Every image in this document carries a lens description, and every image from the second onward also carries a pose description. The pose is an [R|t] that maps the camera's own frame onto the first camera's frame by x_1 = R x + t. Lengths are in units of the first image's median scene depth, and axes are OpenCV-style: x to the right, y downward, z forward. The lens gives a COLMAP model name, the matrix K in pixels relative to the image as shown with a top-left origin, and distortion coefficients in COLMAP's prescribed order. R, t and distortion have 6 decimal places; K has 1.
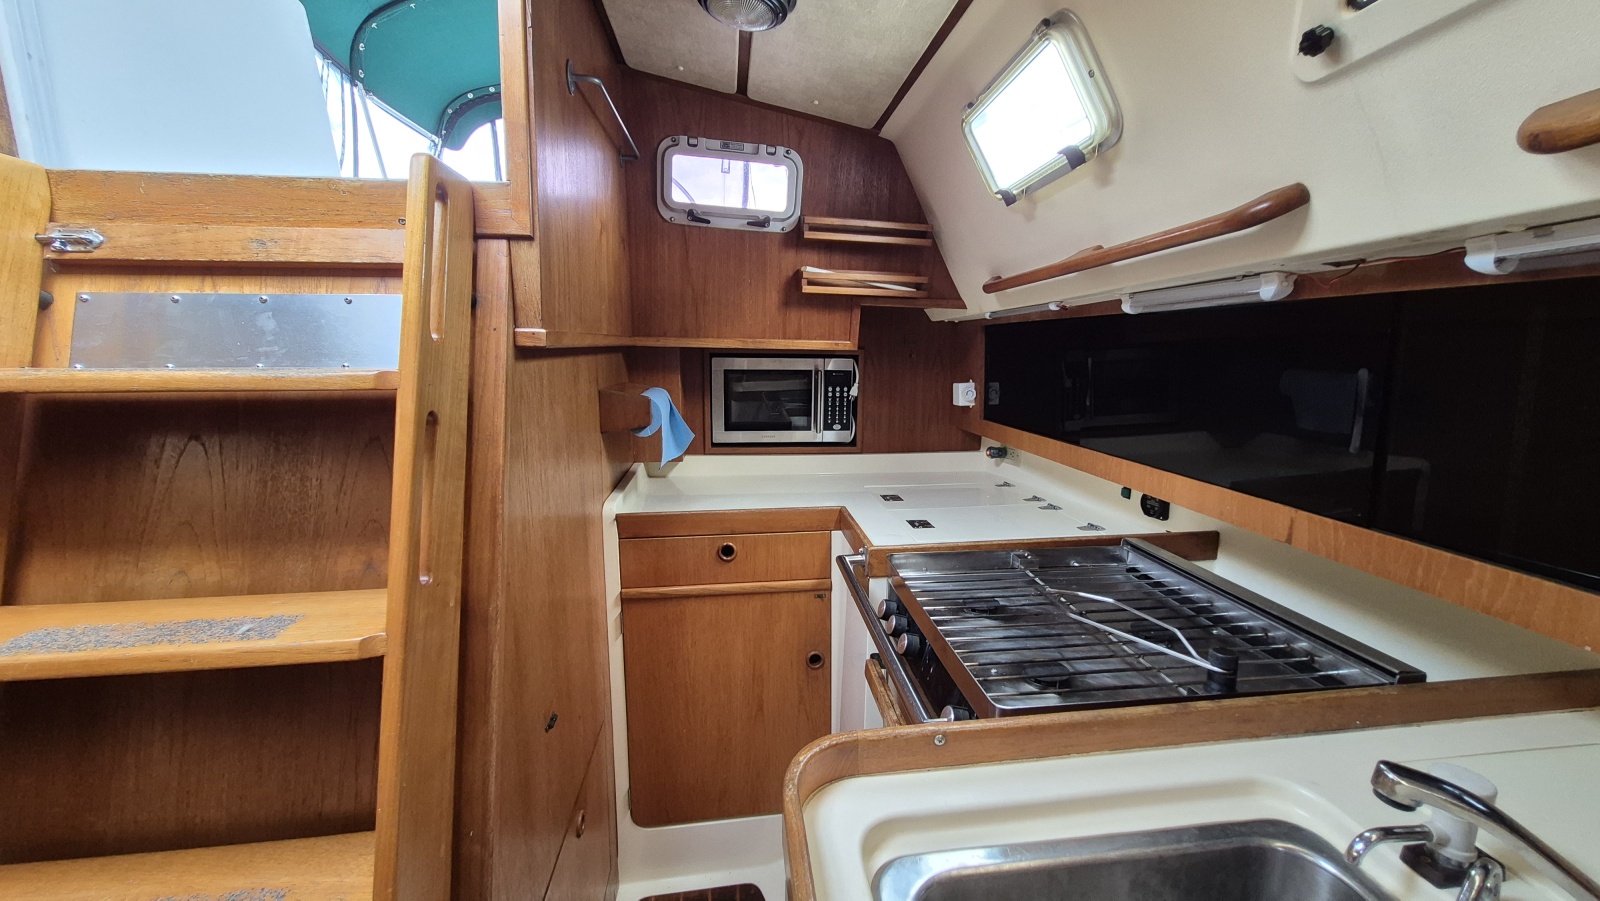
lens RADIAL K [[636.6, 0, 816.2], [0, 636.6, 456.9], [0, 0, 1]] dist [-0.001522, -0.000448]
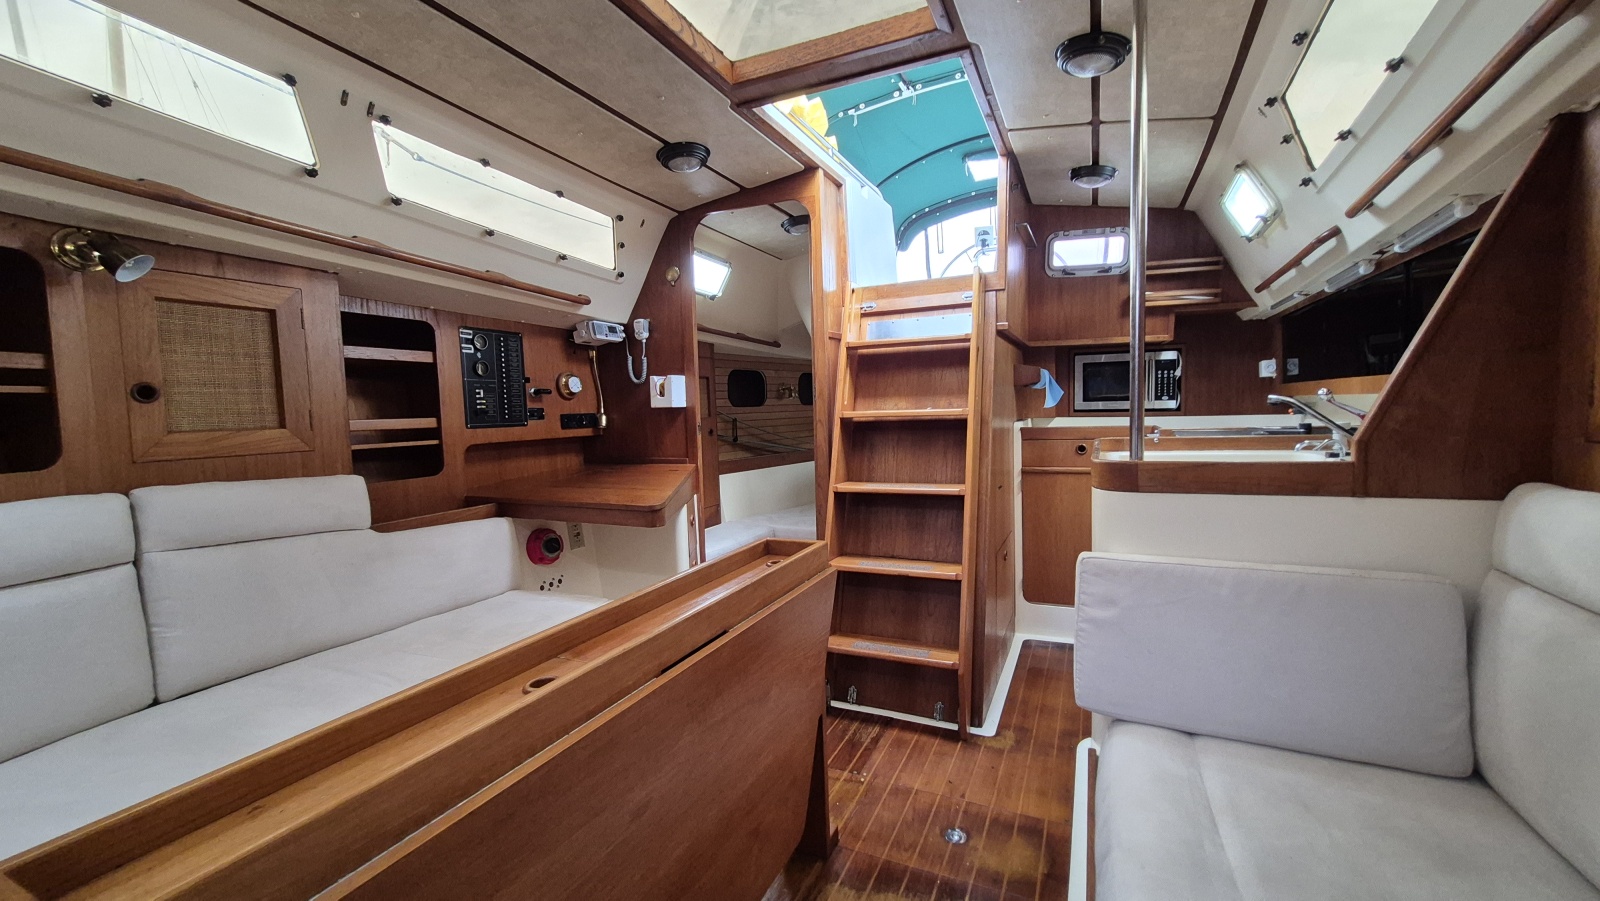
lens RADIAL K [[657.9, 0, 809.7], [0, 657.9, 452.8], [0, 0, 1]] dist [0.000799, -0.003834]
pose [[0.854565, 0.002417, -0.519338, 0.151949], [-0.054305, 0.994923, -0.084727, 0.318925], [0.516497, 0.100608, 0.850358, -0.881336]]
